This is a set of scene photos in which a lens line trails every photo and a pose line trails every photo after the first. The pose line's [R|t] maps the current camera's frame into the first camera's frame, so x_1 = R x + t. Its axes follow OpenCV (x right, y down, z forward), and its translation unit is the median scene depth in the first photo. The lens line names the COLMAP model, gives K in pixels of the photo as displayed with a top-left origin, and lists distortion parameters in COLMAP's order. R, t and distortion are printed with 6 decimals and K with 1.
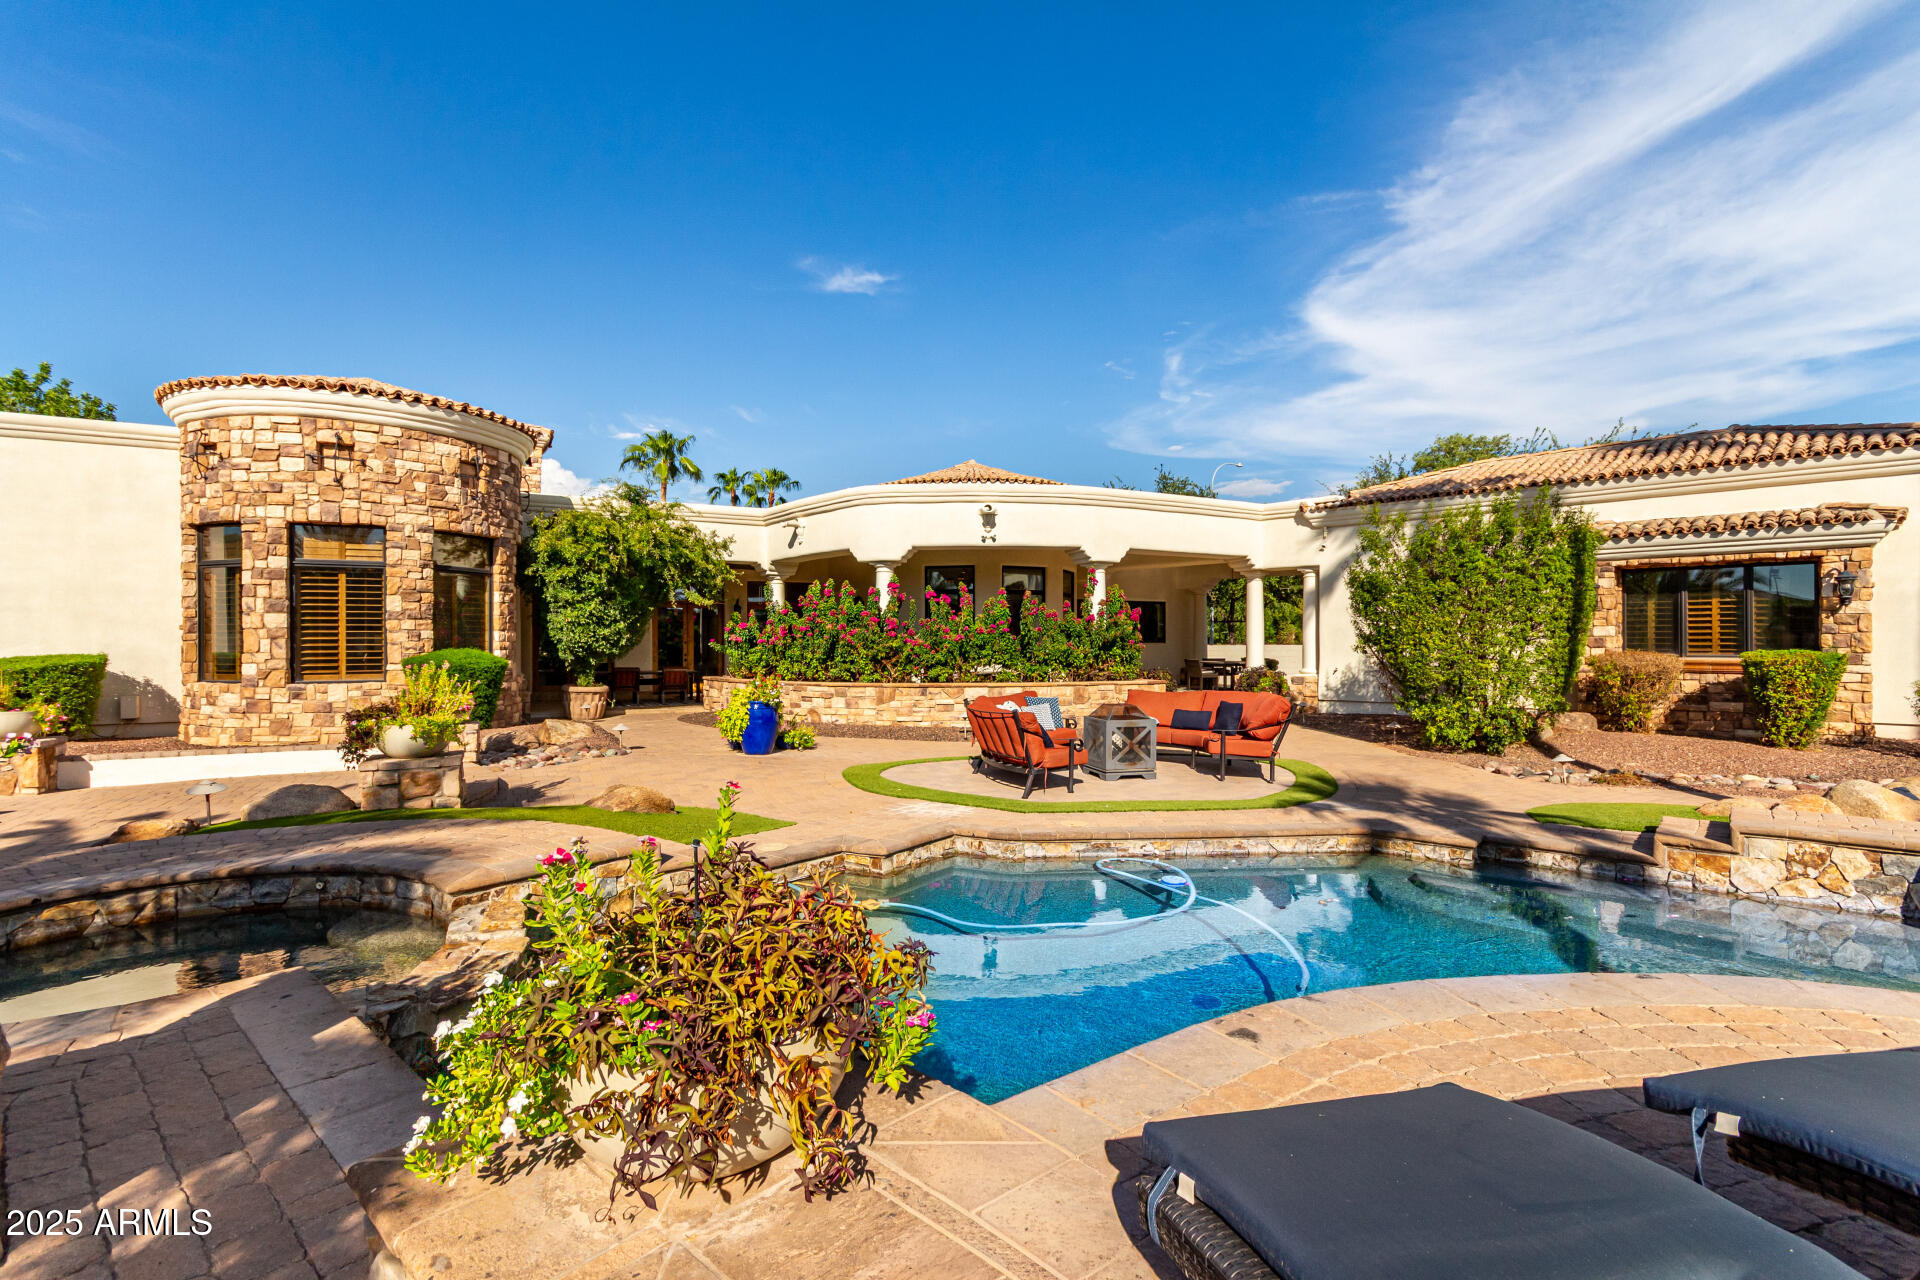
lens RADIAL K [[893.3, 0, 956.1], [0, 893.3, 655.8], [0, 0, 1]] dist [0.008972, 0.001300]
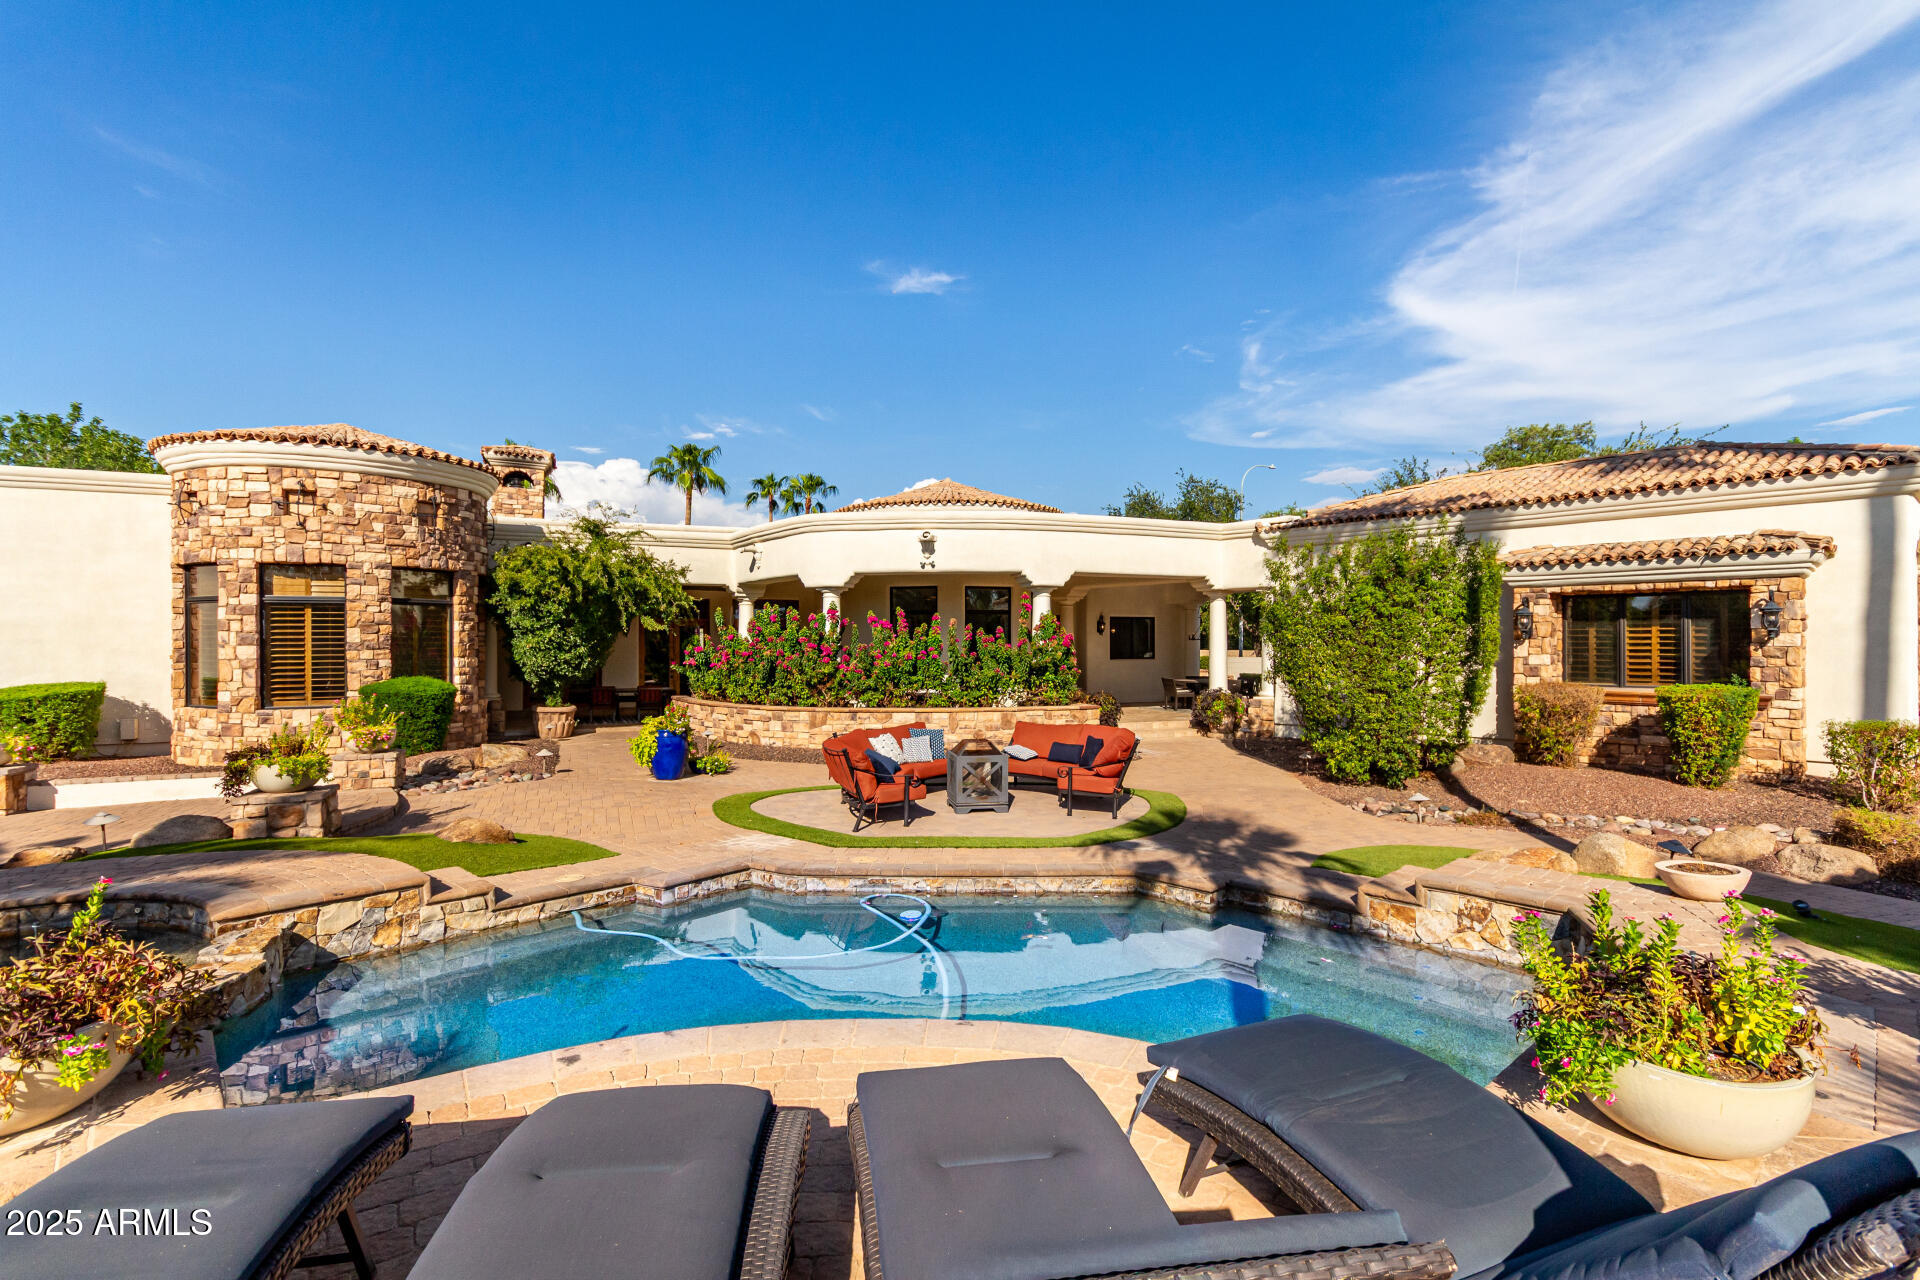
lens RADIAL K [[922.6, 0, 960.5], [0, 922.6, 639.9], [0, 0, 1]] dist [0.014241, -0.000055]
pose [[0.996797, -0.000282, -0.079974, 0.192047], [-0.001203, 0.999828, -0.018525, -0.031983], [0.079966, 0.018562, 0.996625, -0.058338]]
